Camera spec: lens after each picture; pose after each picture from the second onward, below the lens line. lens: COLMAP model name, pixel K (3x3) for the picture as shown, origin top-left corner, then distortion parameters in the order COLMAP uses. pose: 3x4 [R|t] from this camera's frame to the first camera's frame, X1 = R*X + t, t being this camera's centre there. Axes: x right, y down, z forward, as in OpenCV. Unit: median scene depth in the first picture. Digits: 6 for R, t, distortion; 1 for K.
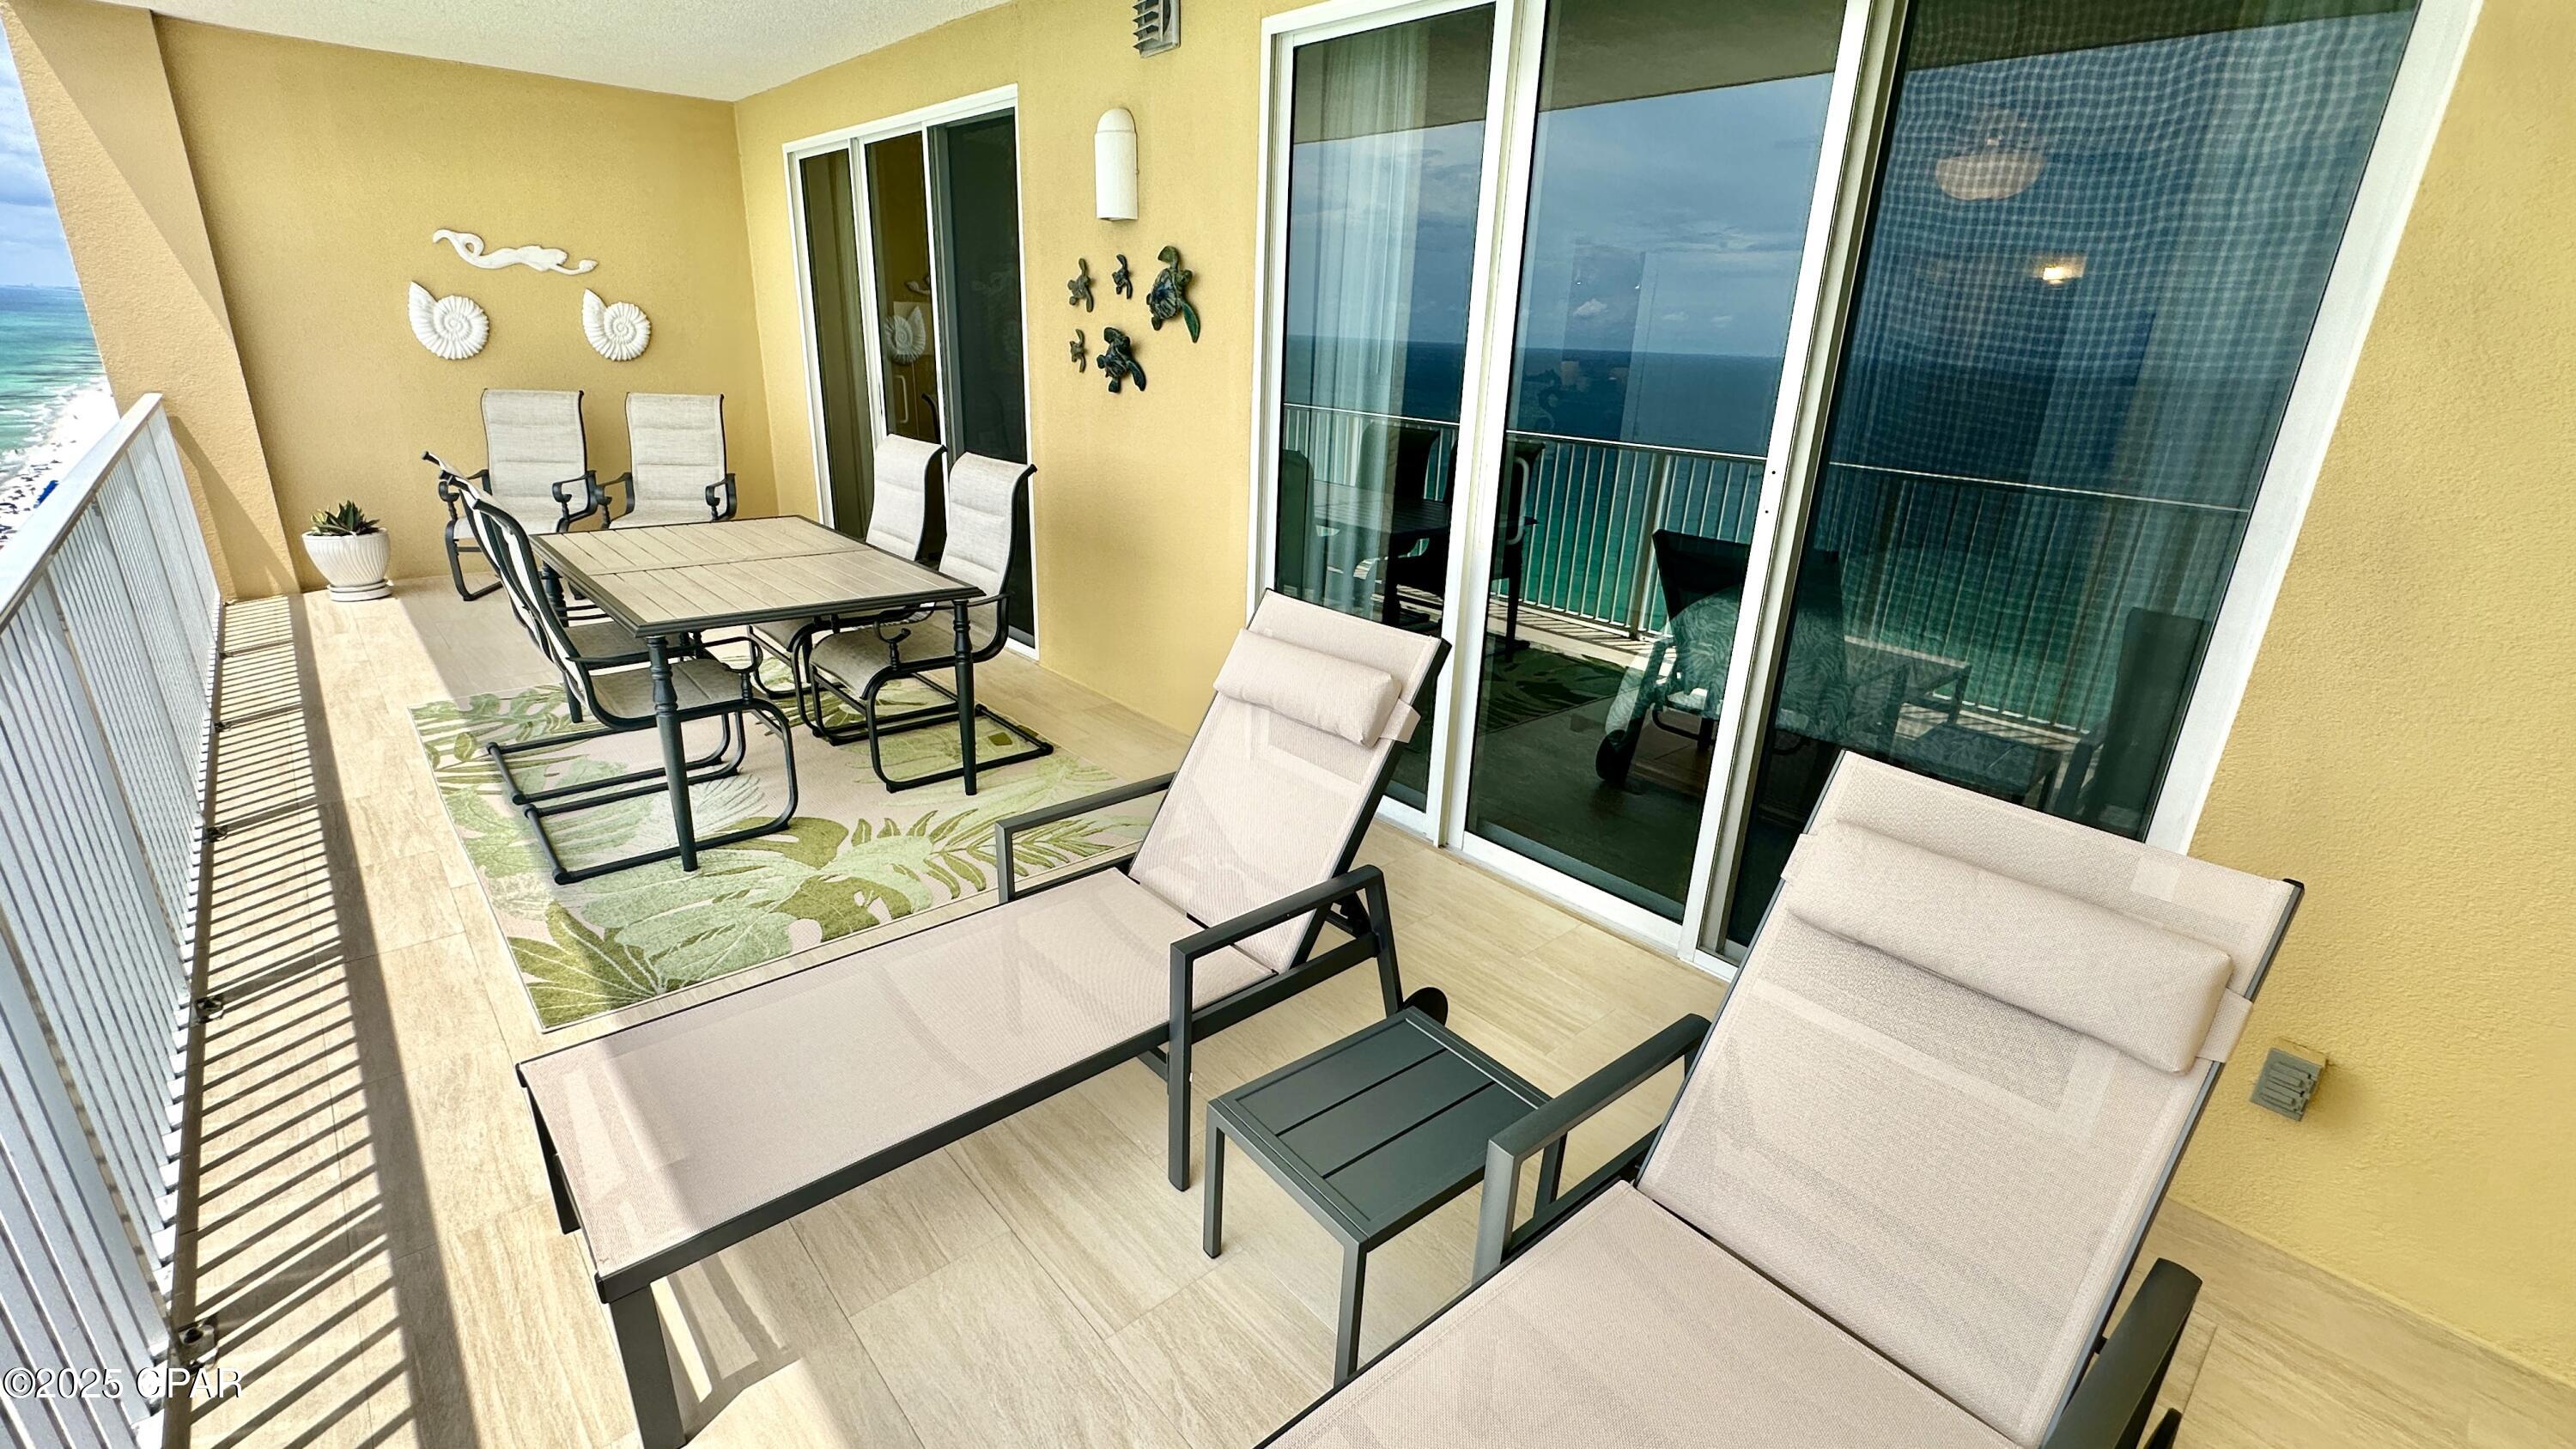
lens RADIAL K [[1071.2, 0, 1279.1], [0, 1071.2, 746.6], [0, 0, 1]] dist [-0.008560, -0.000070]
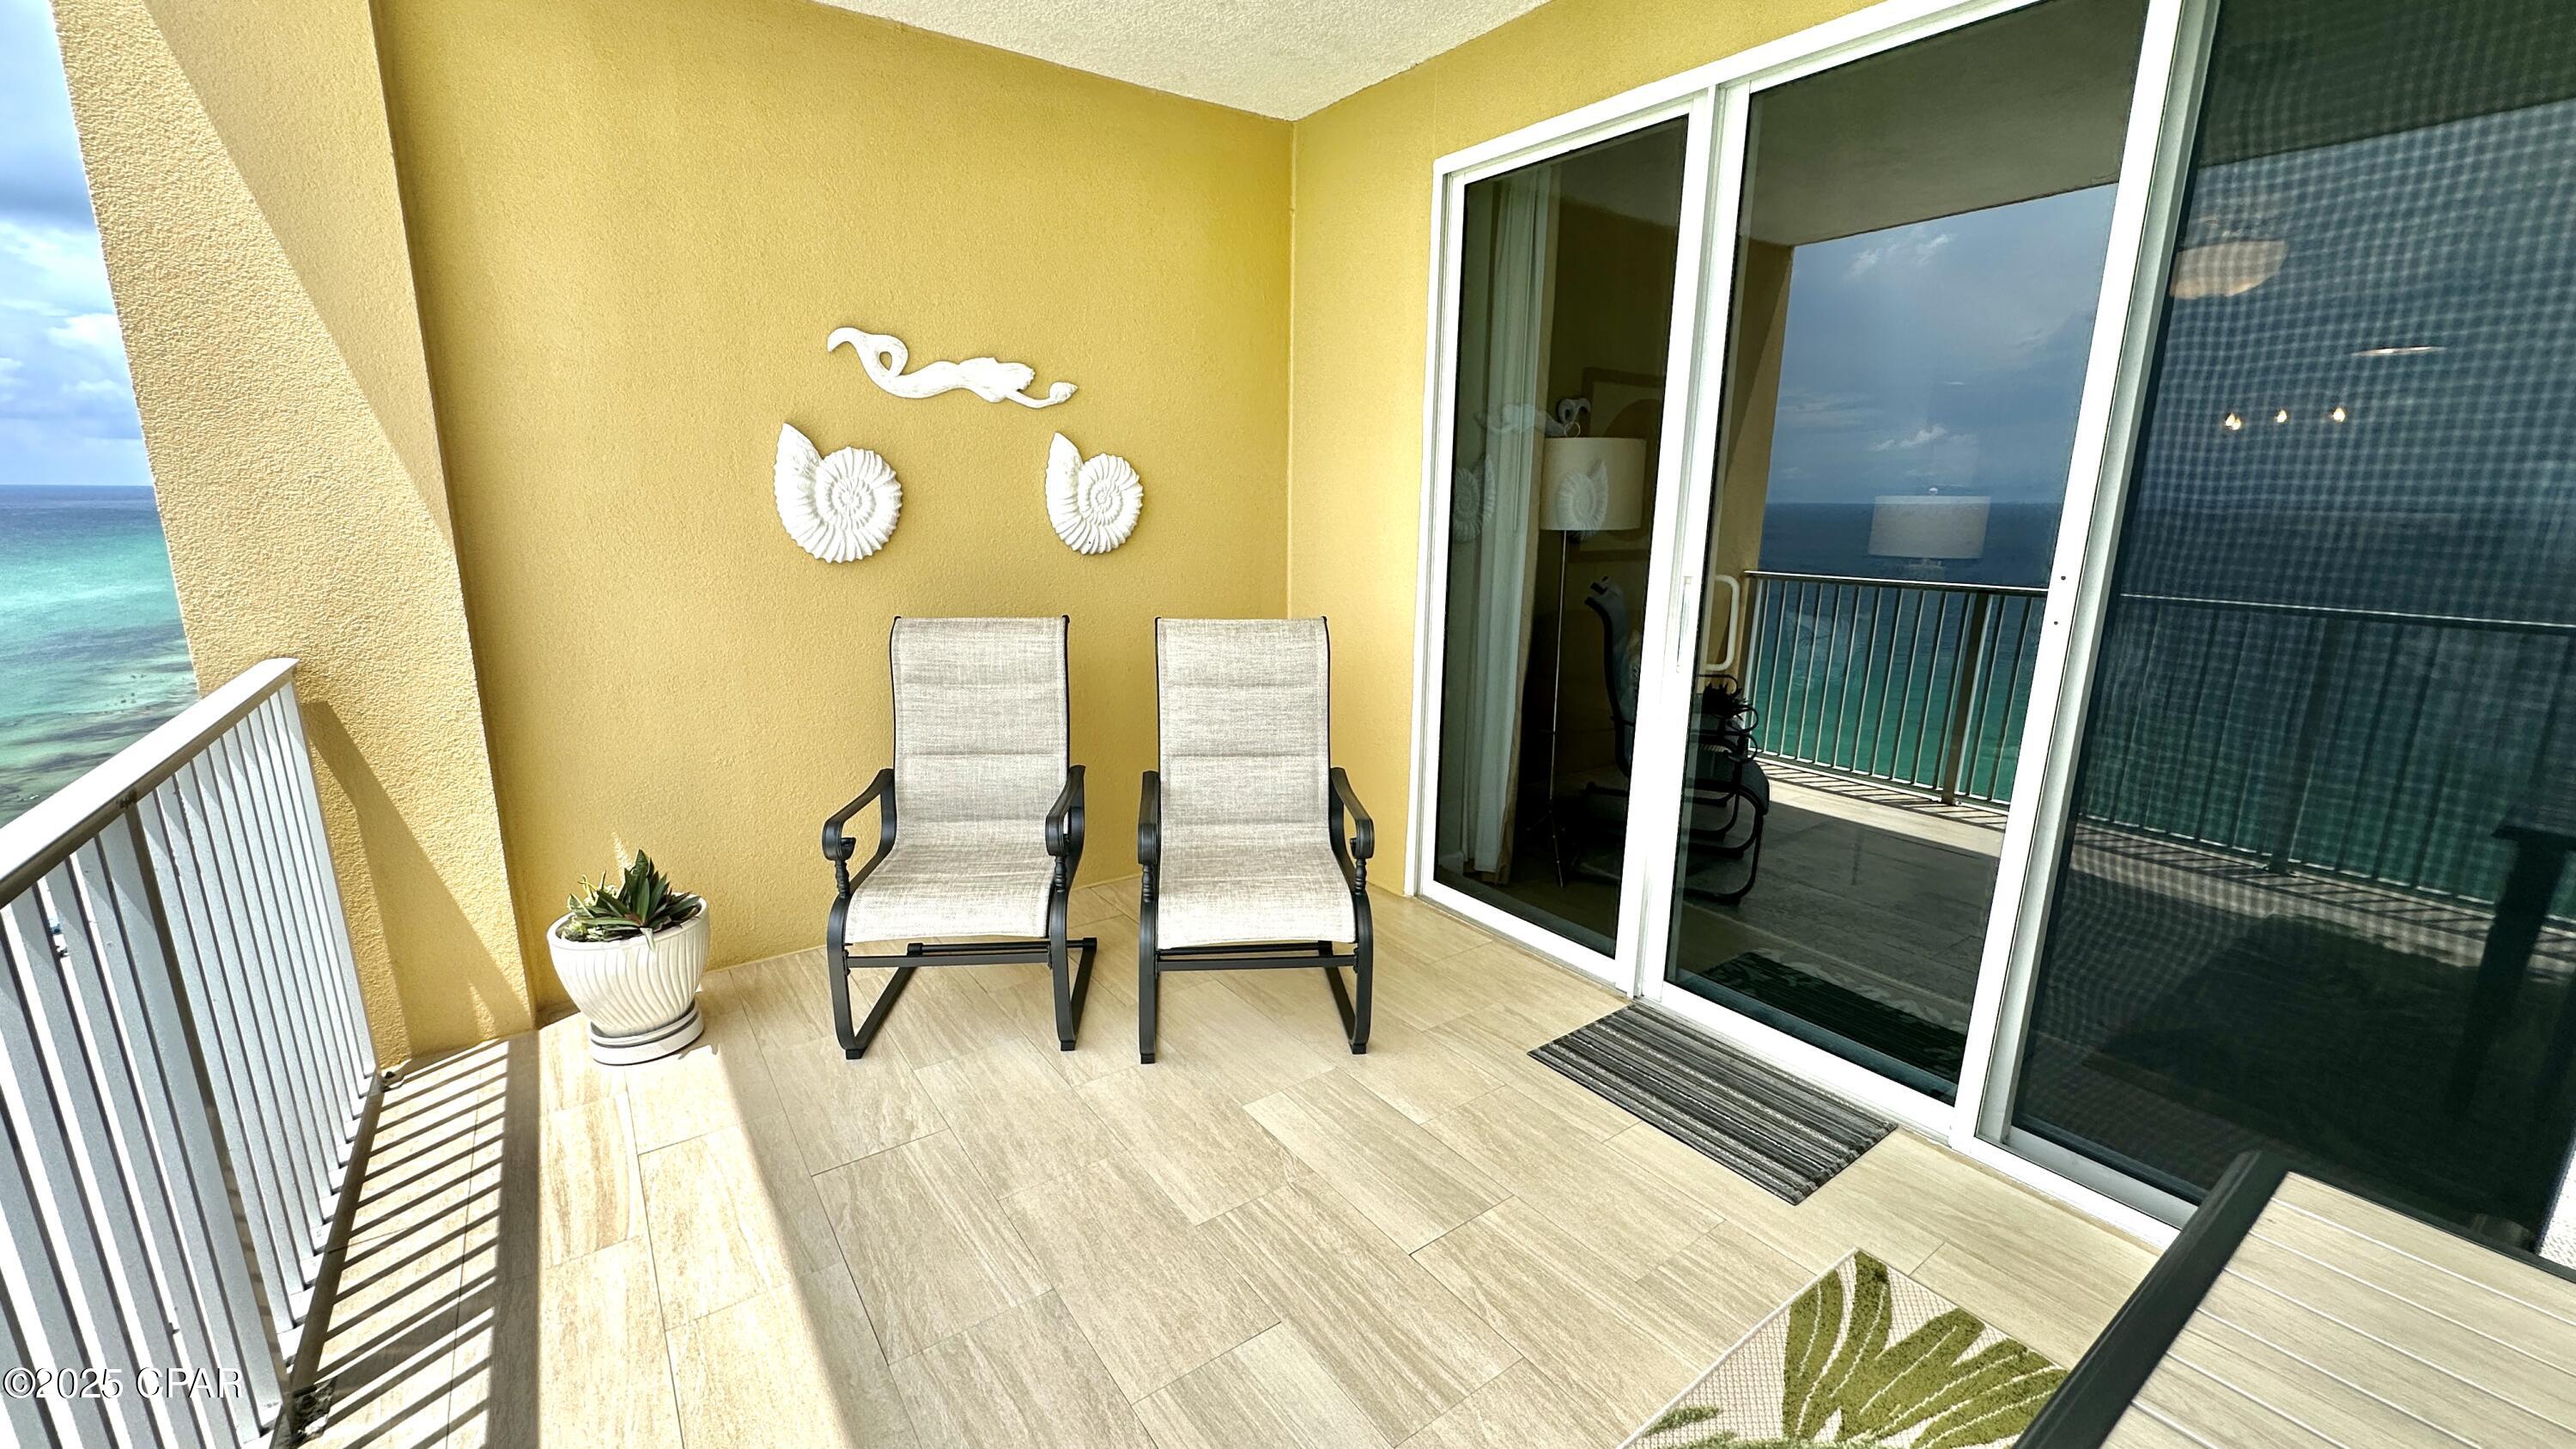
lens RADIAL K [[1030.4, 0, 1290.3], [0, 1030.4, 724.0], [0, 0, 1]] dist [-0.003260, 0.000168]
pose [[0.997372, -0.006643, -0.072147, -0.508442], [-0.001990, 0.992900, -0.118931, -0.220647], [0.072425, 0.118762, 0.990278, 0.510916]]
